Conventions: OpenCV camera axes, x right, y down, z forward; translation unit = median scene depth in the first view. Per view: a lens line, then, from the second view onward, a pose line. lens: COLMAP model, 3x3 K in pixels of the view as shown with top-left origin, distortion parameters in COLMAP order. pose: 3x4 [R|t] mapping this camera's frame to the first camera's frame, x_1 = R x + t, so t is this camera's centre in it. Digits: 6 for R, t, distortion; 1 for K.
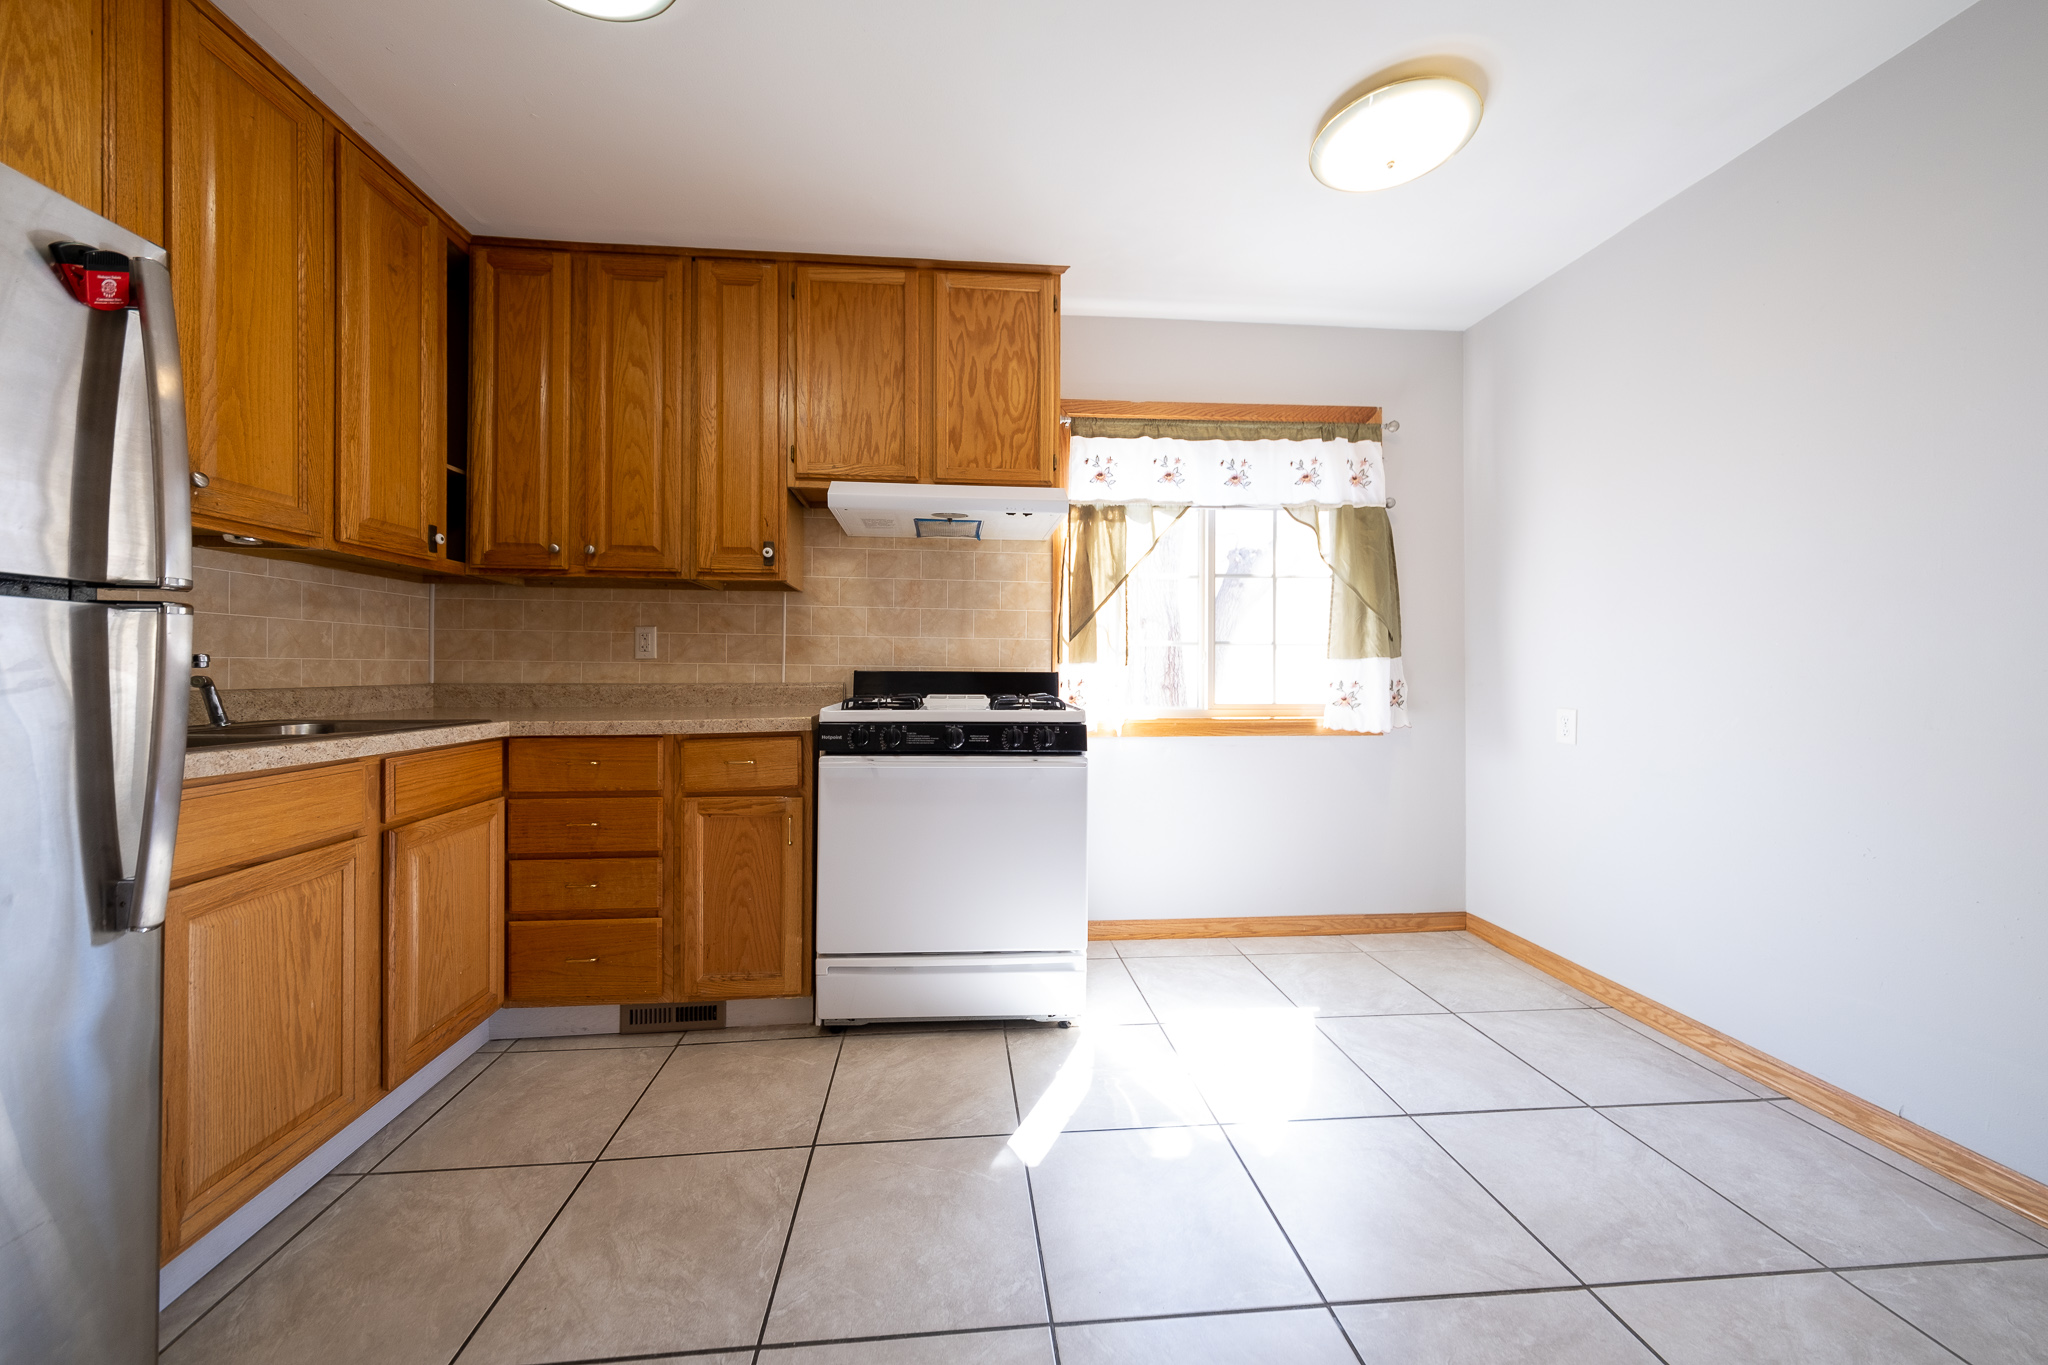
lens RADIAL K [[689.2, 0, 1017.1], [0, 689.2, 670.3], [0, 0, 1]] dist [0.019826, -0.003985]
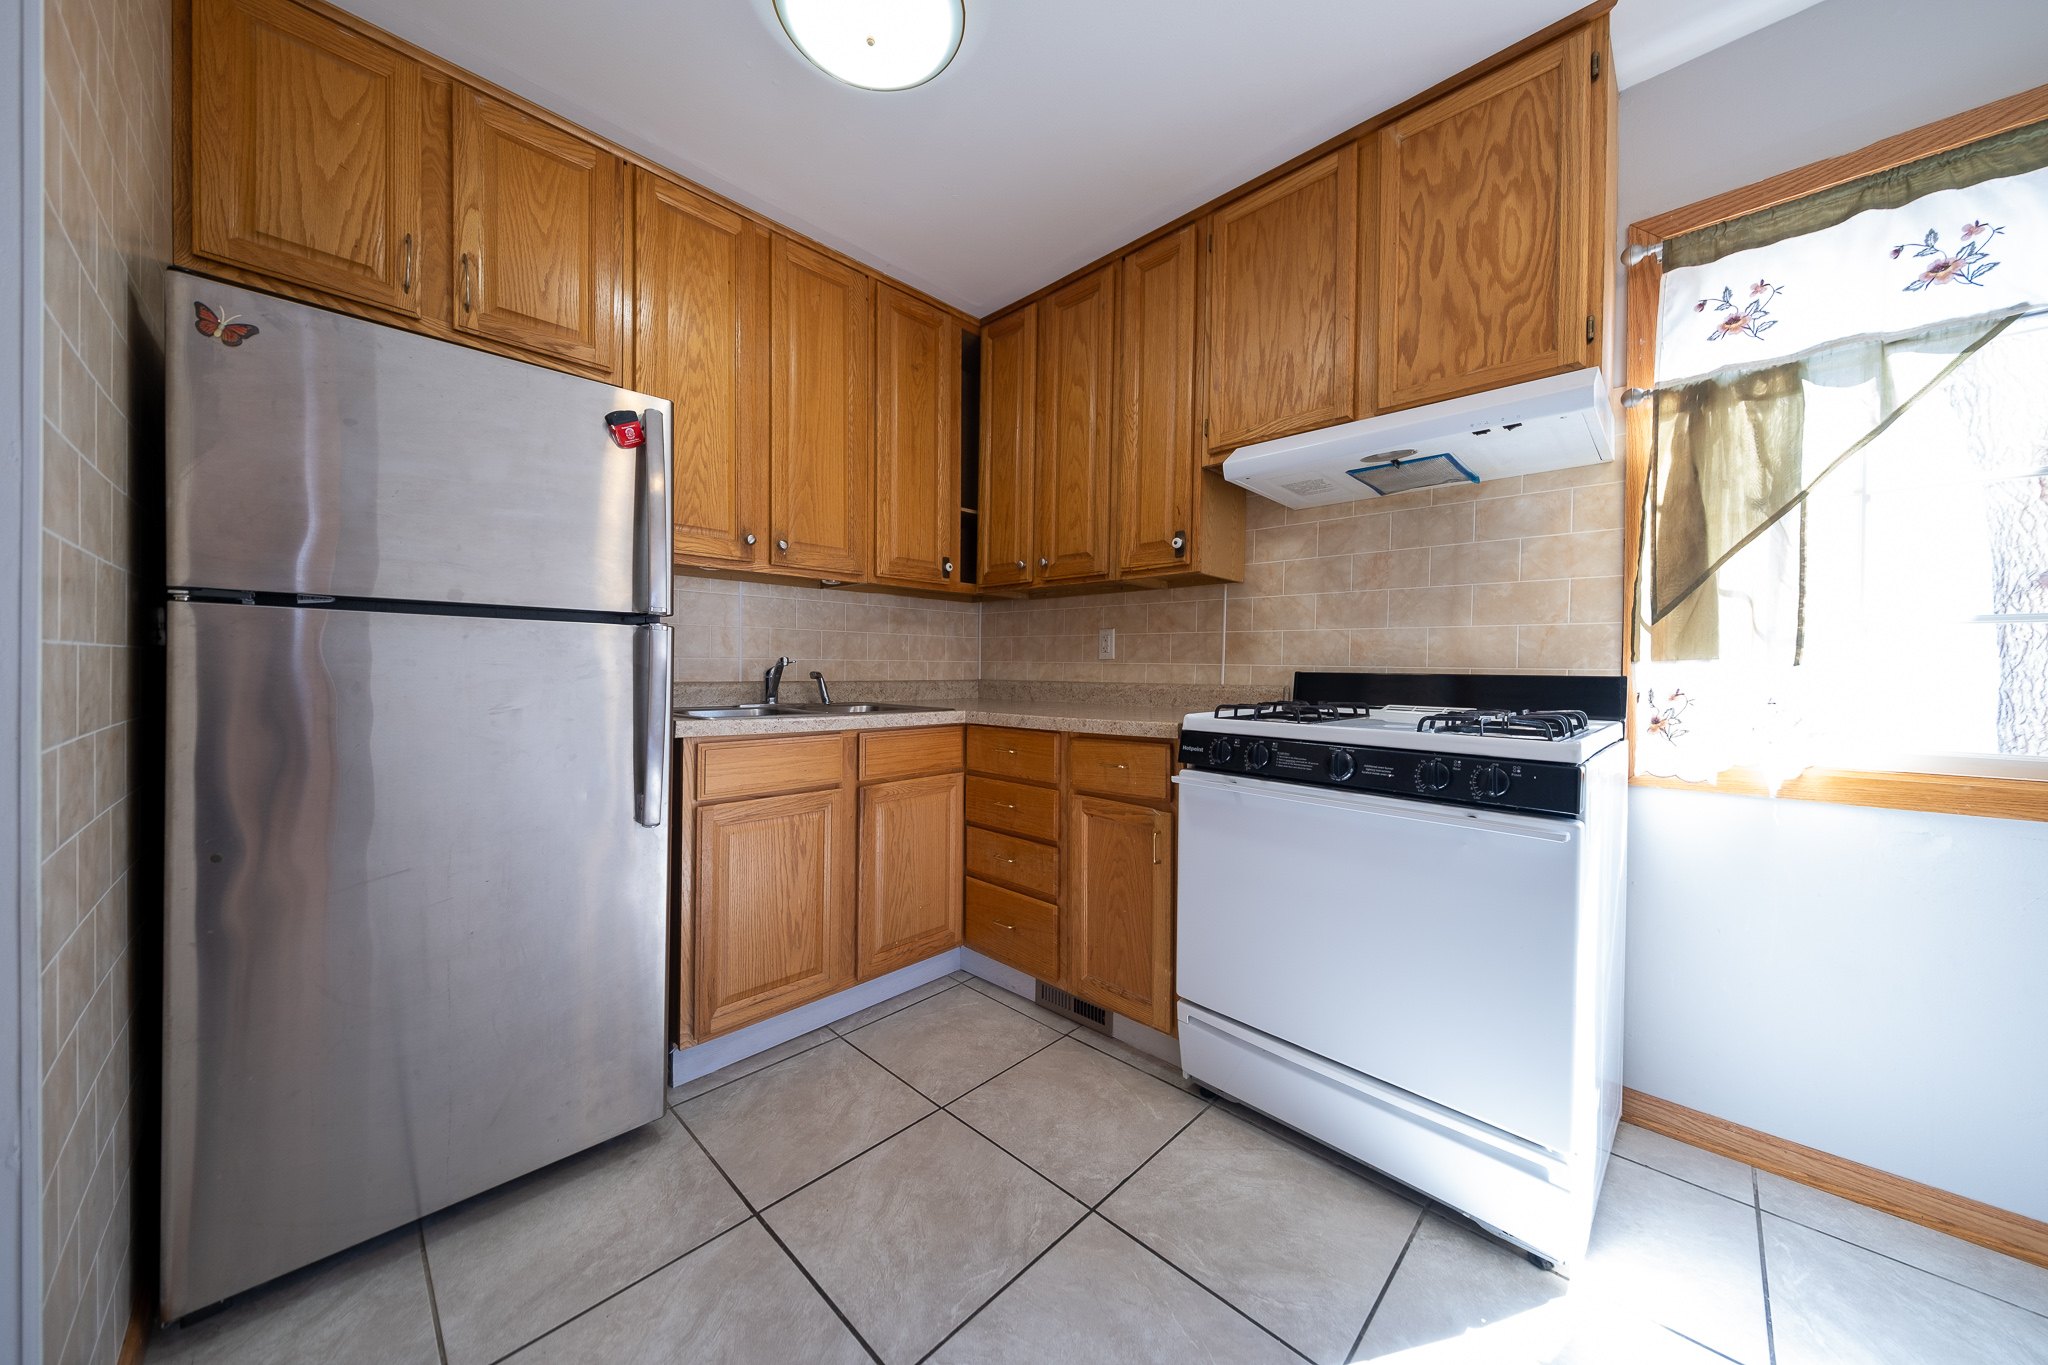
lens RADIAL K [[701.7, 0, 1028.2], [0, 701.7, 672.4], [0, 0, 1]] dist [0.033443, -0.012577]
pose [[0.655995, 0.006364, -0.754738, 0.251909], [-0.006592, 0.999975, 0.002702, 0.001852], [0.754736, 0.003203, 0.656020, 0.265137]]
